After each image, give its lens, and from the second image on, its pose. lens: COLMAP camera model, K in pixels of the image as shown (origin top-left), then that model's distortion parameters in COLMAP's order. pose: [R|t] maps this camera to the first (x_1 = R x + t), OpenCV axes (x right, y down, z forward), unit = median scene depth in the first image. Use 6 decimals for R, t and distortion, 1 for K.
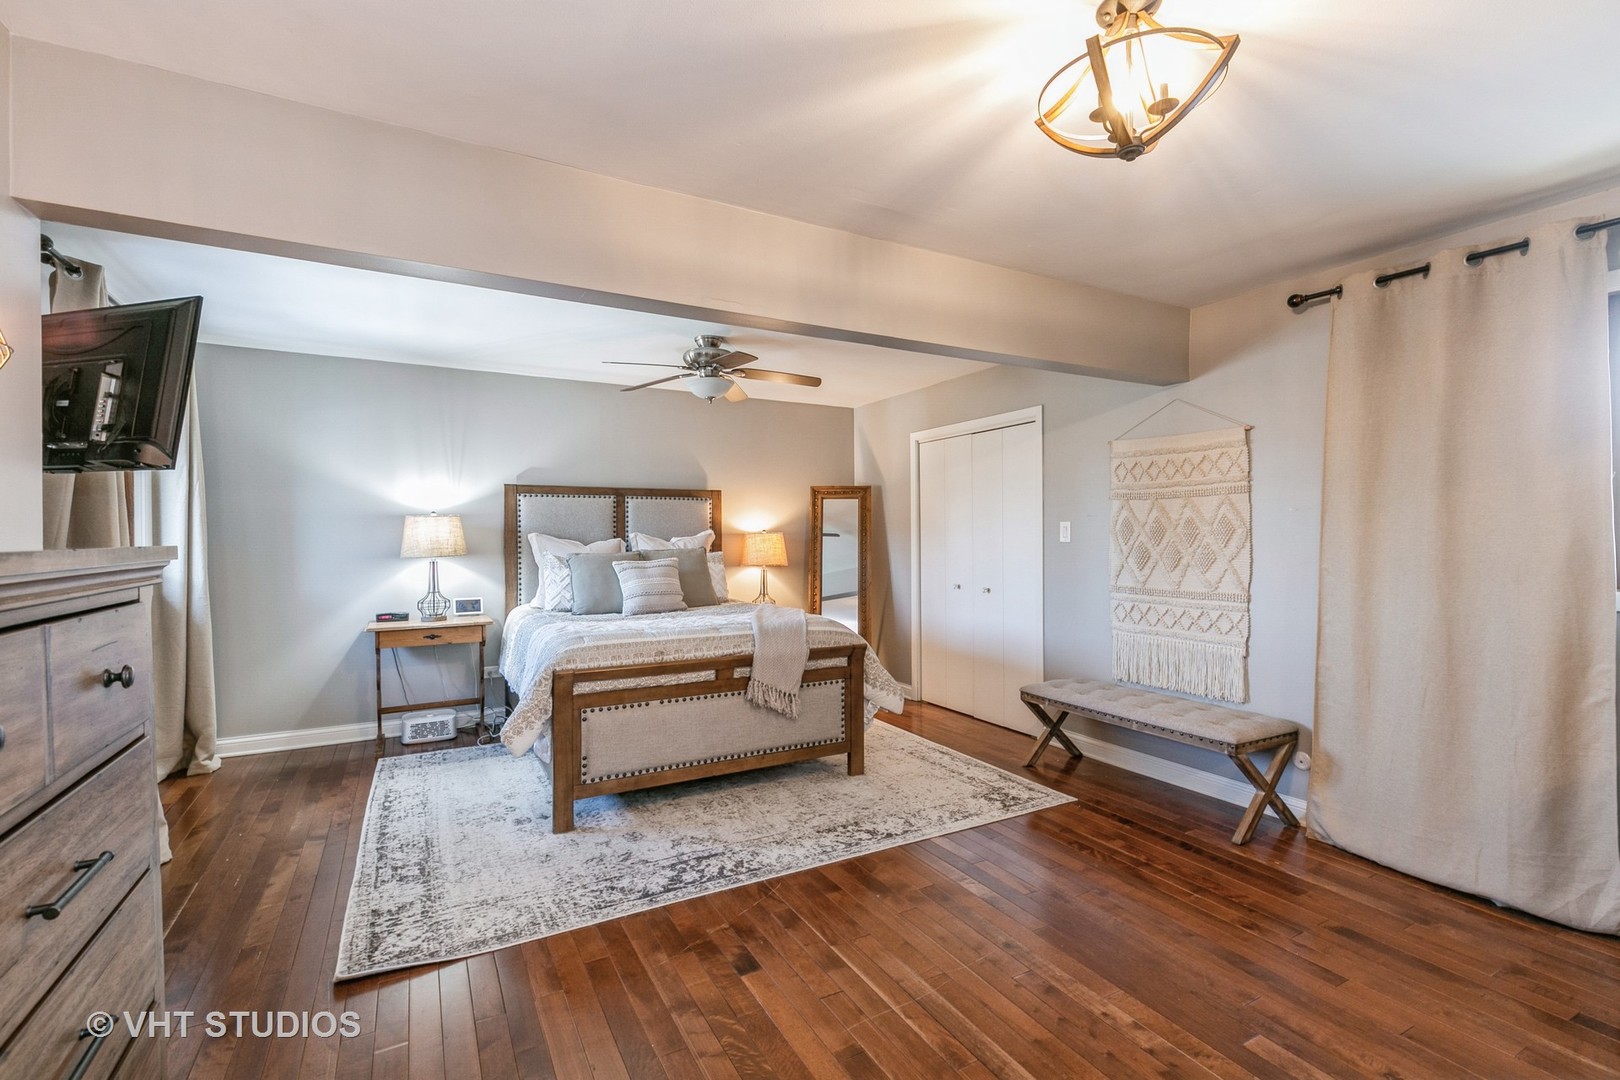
lens RADIAL K [[726.4, 0, 807.4], [0, 726.4, 535.3], [0, 0, 1]] dist [0.000899, 0.000102]
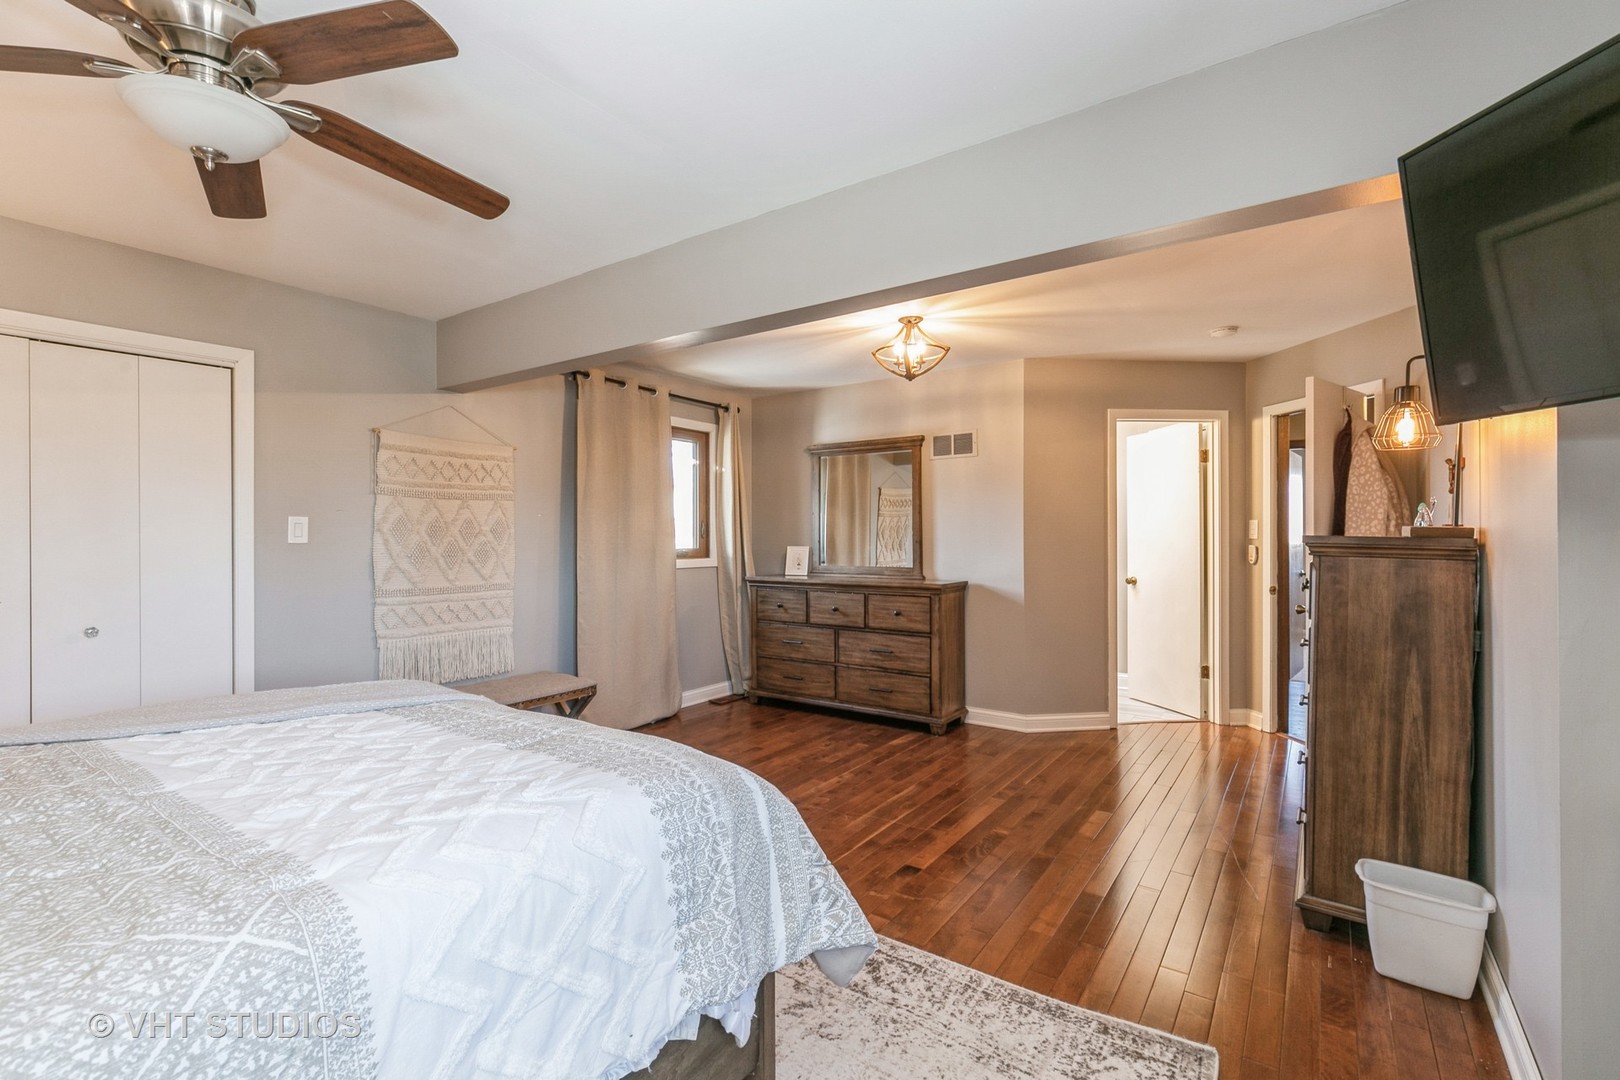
lens RADIAL K [[726.4, 0, 807.4], [0, 726.4, 535.3], [0, 0, 1]] dist [0.000899, 0.000102]
pose [[-0.443405, 0.004047, 0.896312, -0.979979], [0.001713, 0.999992, -0.003668, 0.008181], [-0.896320, -0.000091, -0.443408, 1.472885]]
